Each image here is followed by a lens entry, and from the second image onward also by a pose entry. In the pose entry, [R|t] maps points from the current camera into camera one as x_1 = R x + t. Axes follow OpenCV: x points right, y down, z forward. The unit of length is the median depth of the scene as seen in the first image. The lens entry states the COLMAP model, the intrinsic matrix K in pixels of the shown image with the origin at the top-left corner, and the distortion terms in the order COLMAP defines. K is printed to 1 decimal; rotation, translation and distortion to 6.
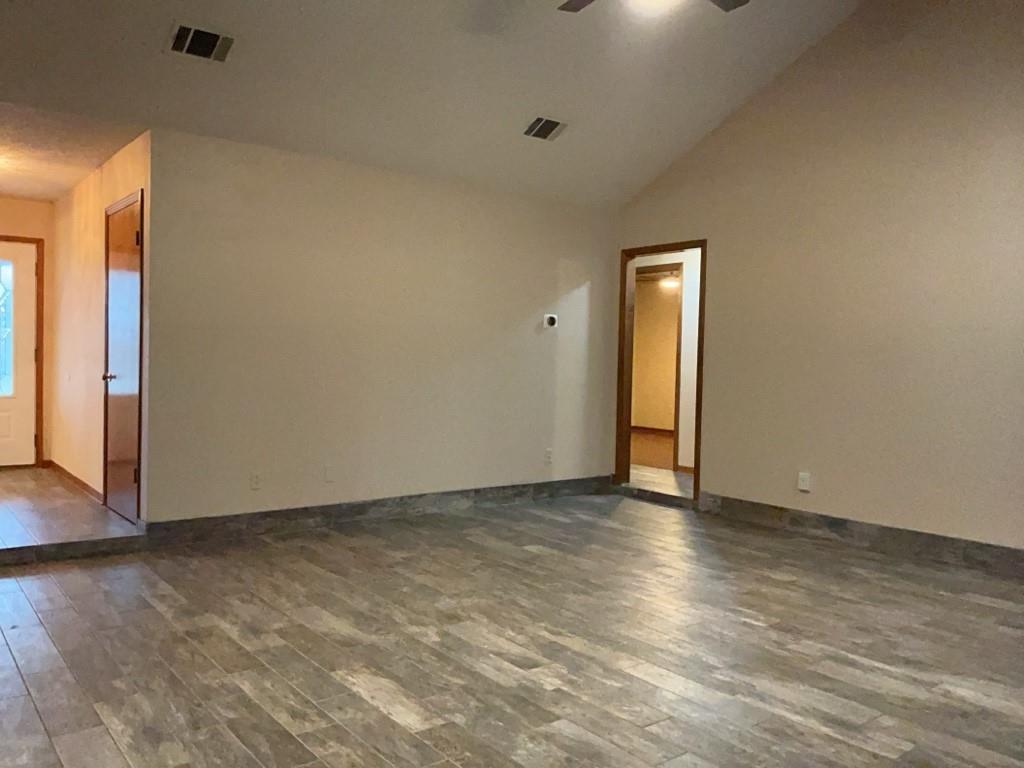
lens RADIAL K [[826.4, 0, 506.6], [0, 826.4, 383.5], [0, 0, 1]] dist [0.044334, -0.079303]
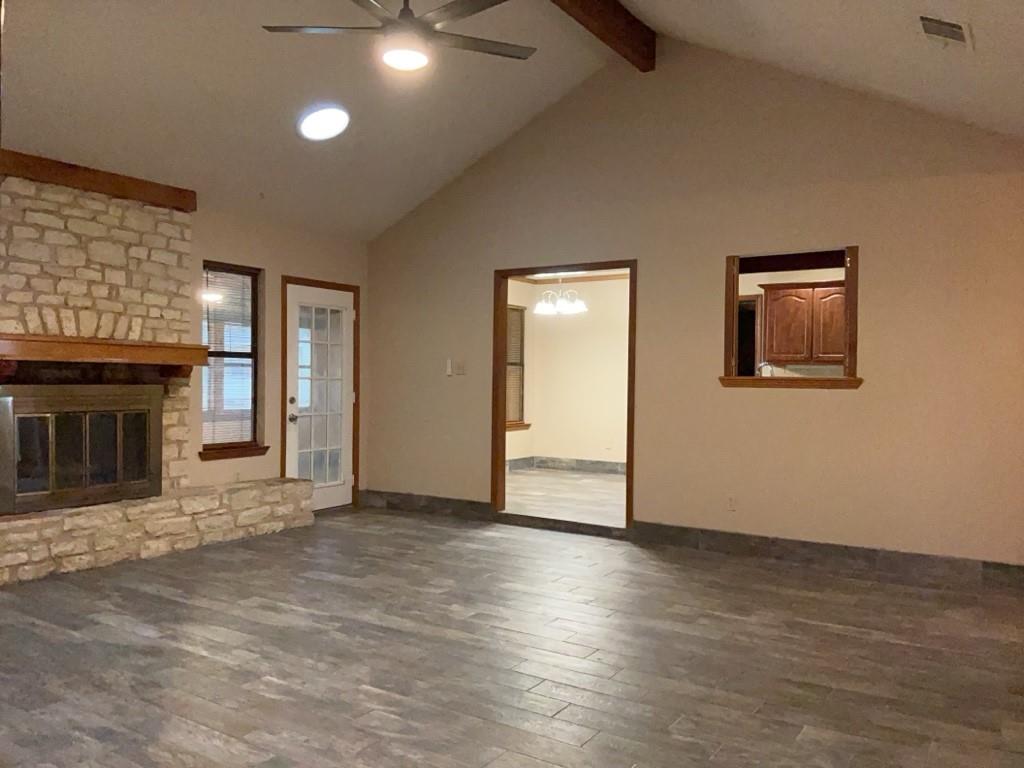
lens RADIAL K [[826.4, 0, 513.6], [0, 826.4, 386.0], [0, 0, 1]] dist [0.044334, -0.079303]
pose [[-0.944268, -0.032548, -0.327564, 0.396688], [-0.045852, 0.998404, 0.032974, -0.073140], [0.325968, 0.046156, -0.944253, 2.112045]]
